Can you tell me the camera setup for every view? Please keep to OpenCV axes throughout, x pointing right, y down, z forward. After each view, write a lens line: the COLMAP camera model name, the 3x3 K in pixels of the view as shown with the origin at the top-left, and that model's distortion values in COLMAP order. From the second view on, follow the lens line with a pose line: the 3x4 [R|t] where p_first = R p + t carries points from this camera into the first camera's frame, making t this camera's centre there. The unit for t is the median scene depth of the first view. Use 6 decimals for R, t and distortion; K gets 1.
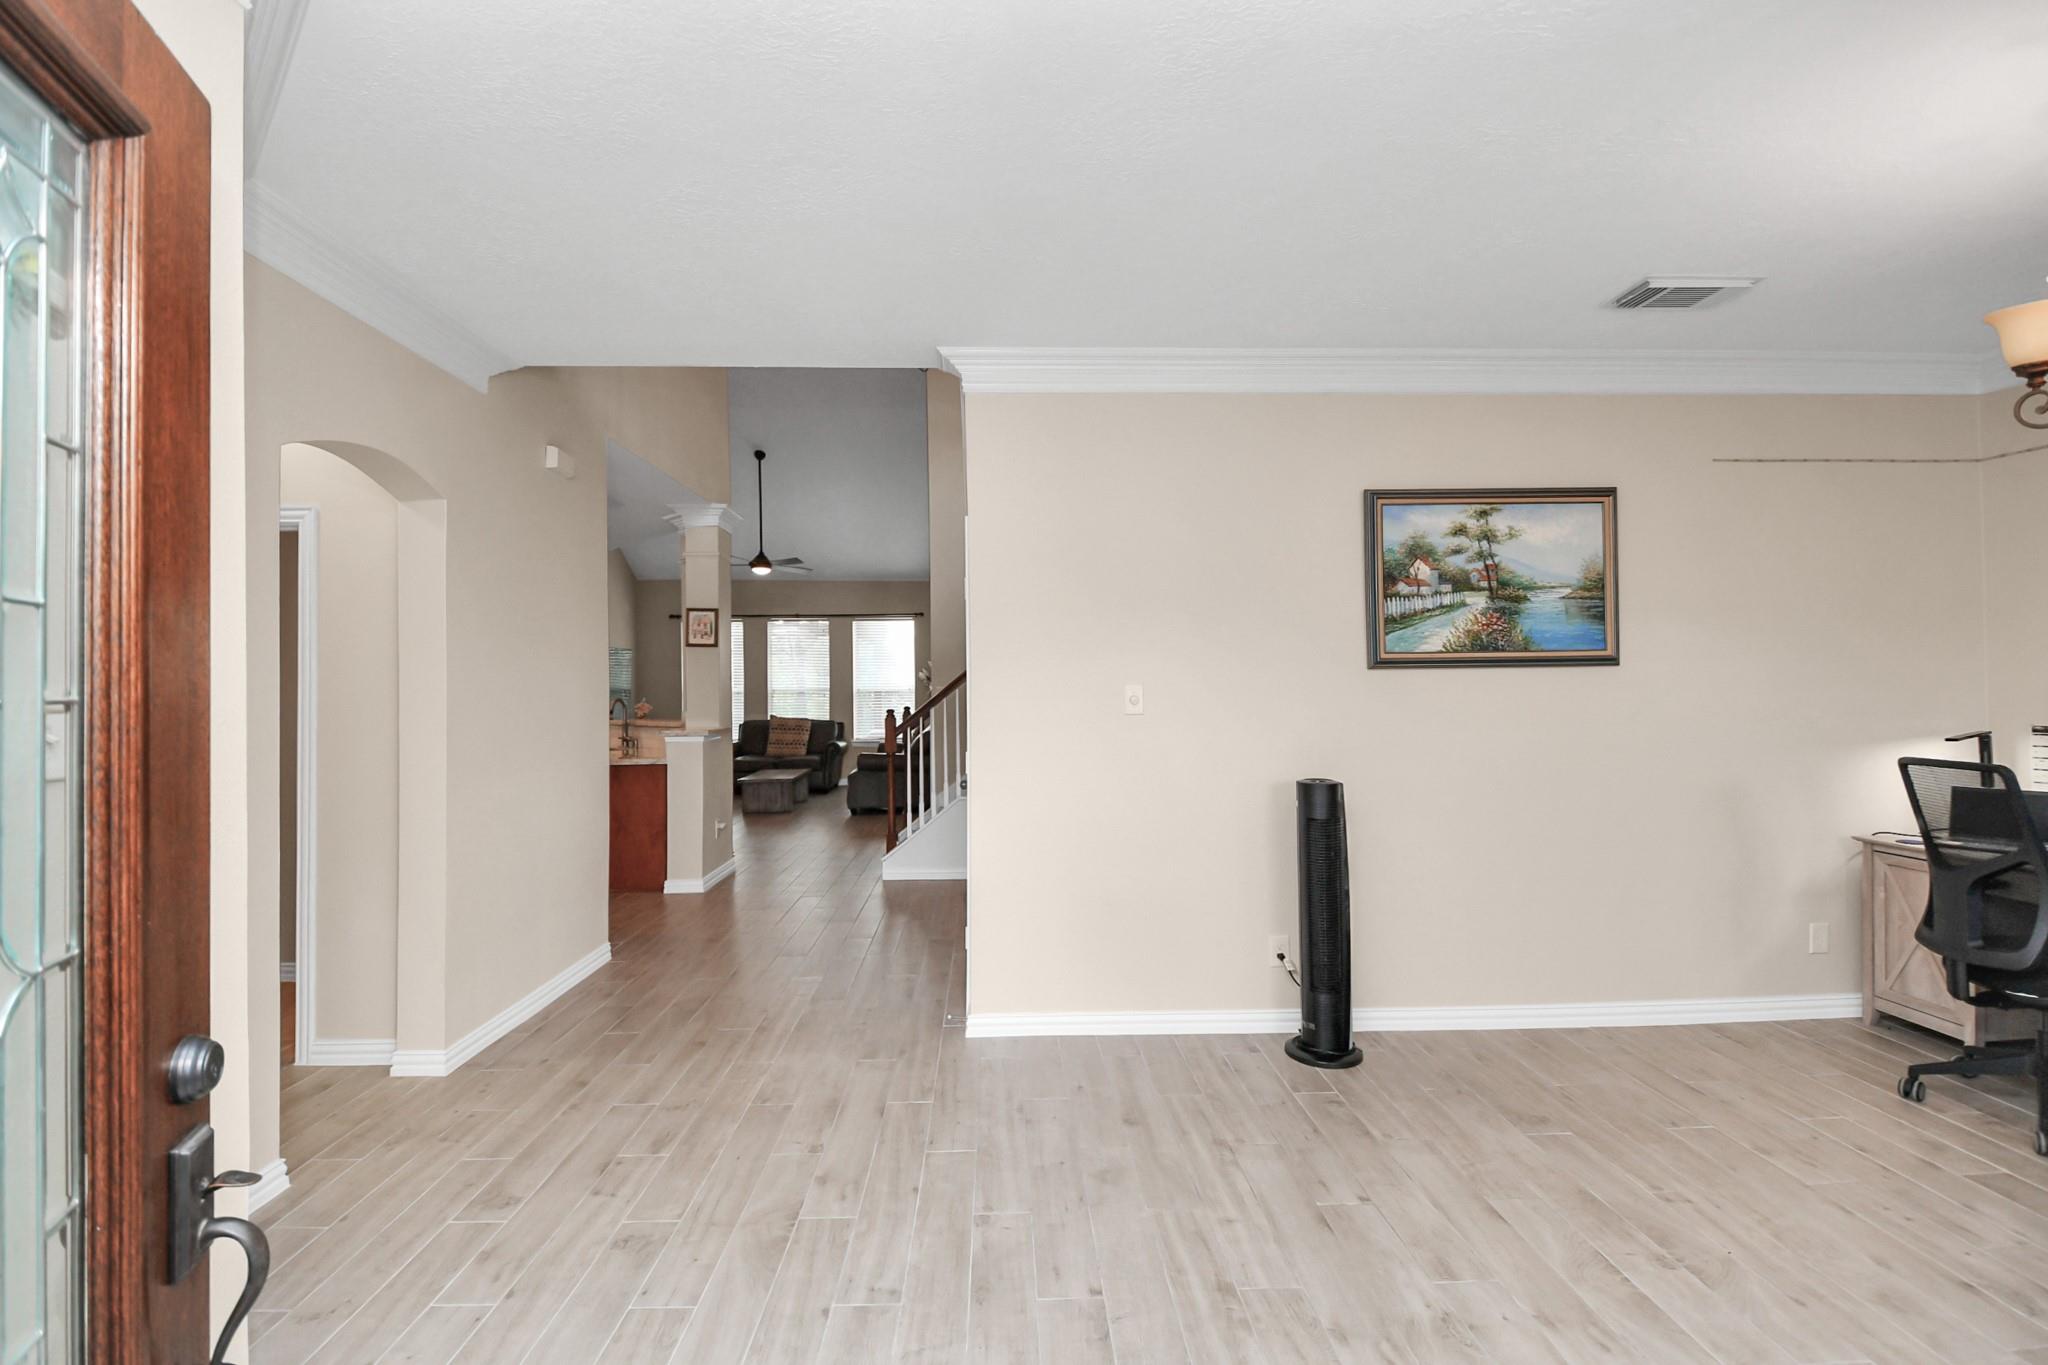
lens RADIAL K [[893.4, 0, 1022.1], [0, 893.4, 671.1], [0, 0, 1]] dist [0.013381, -0.021141]
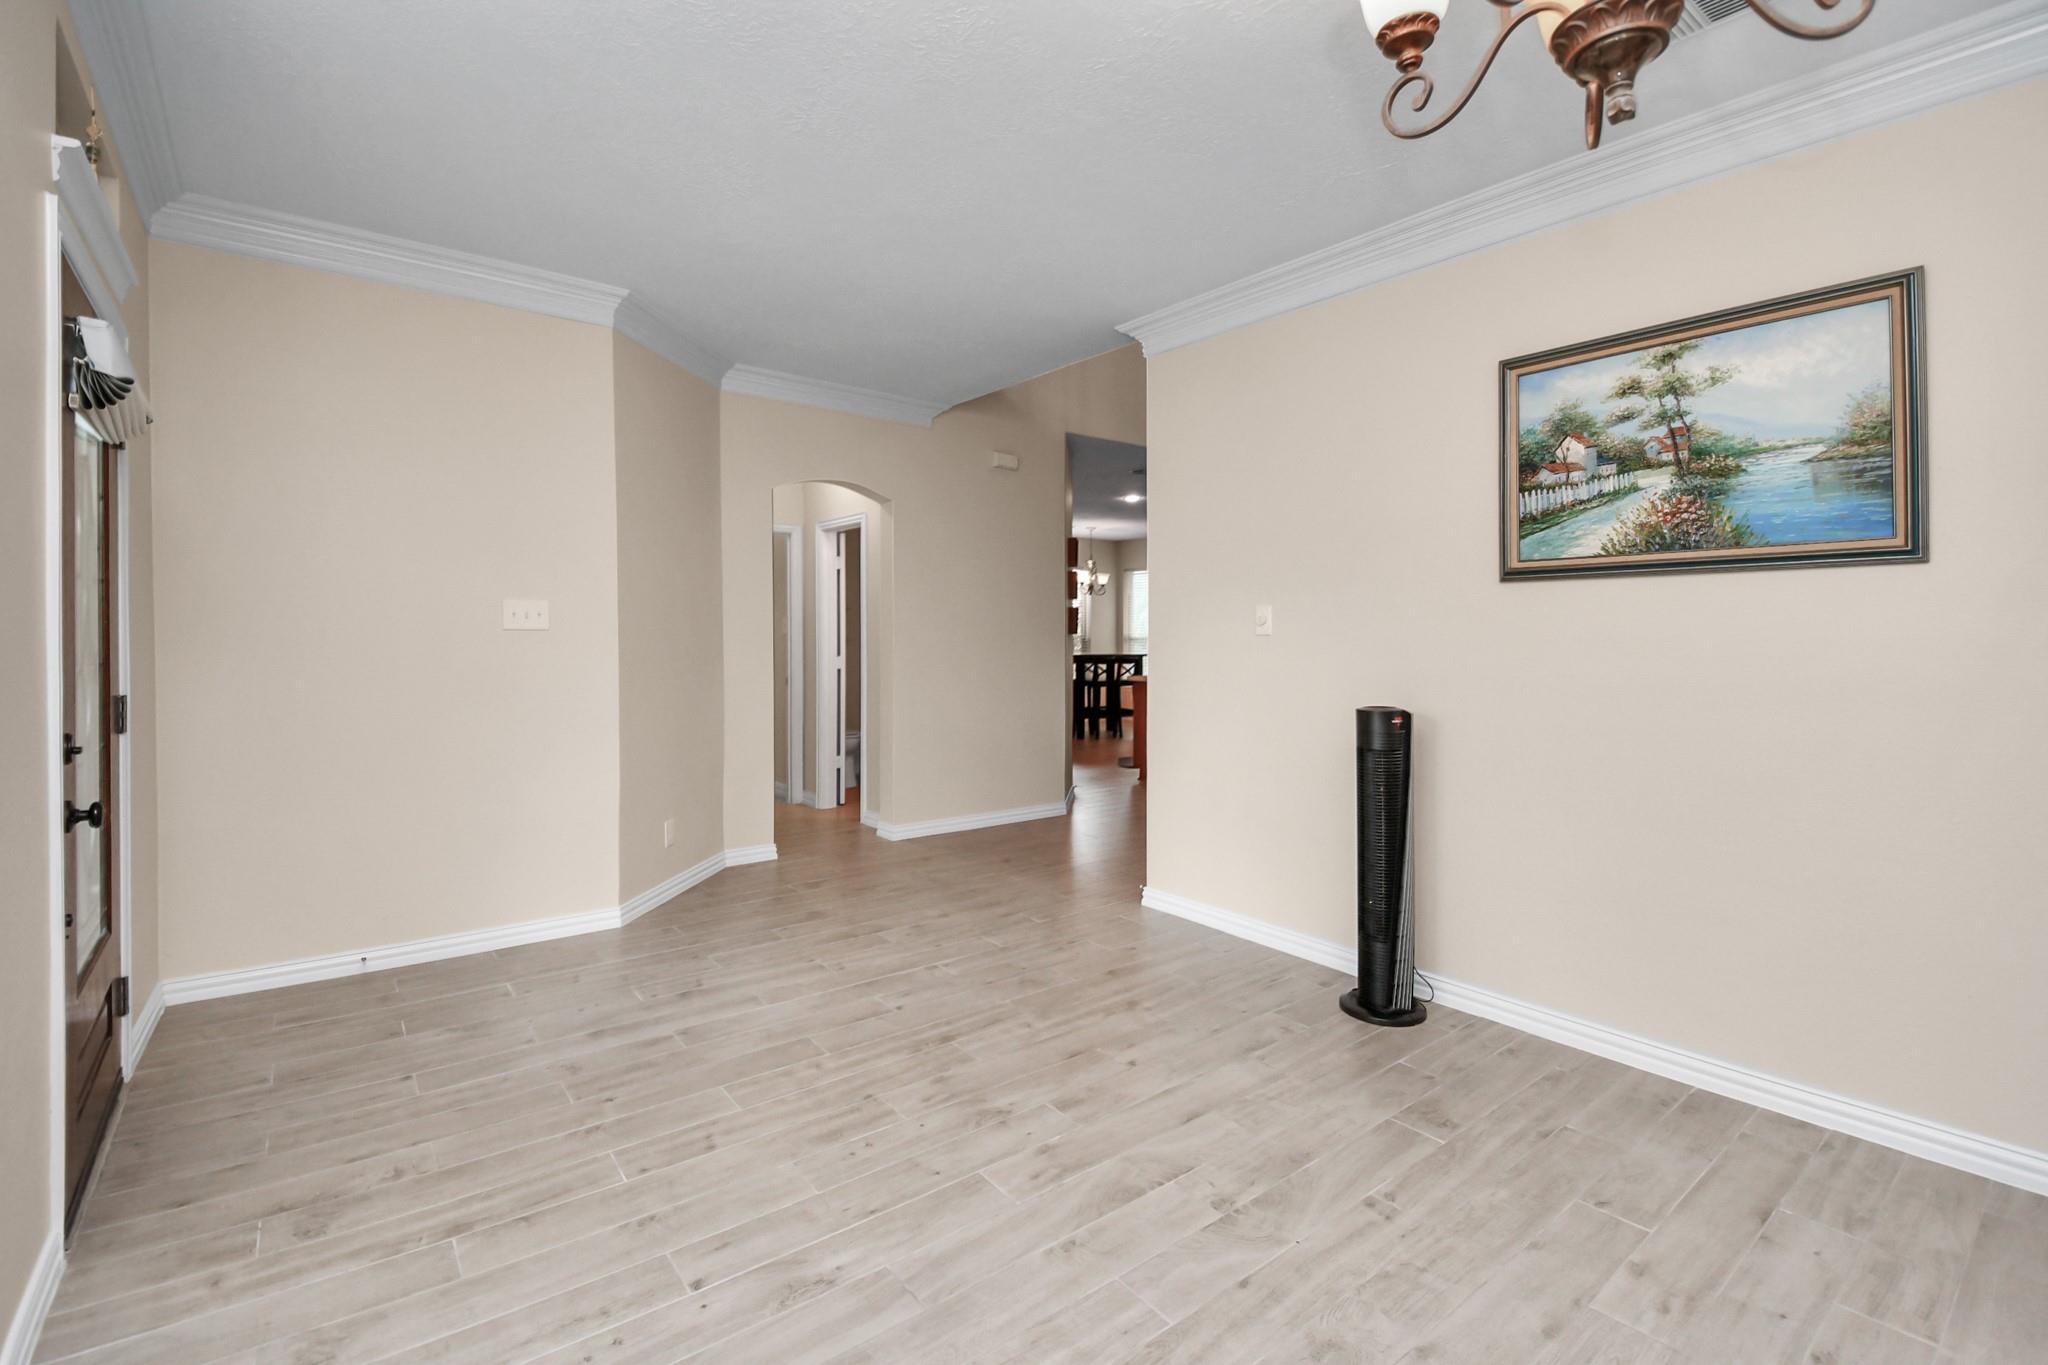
lens RADIAL K [[897.7, 0, 1022.9], [0, 897.7, 639.8], [0, 0, 1]] dist [0.011046, -0.022432]
pose [[0.599537, 0.015170, -0.800203, 0.781617], [0.002651, 0.999777, 0.020939, 0.031922], [0.800342, -0.014675, 0.599364, 0.160634]]
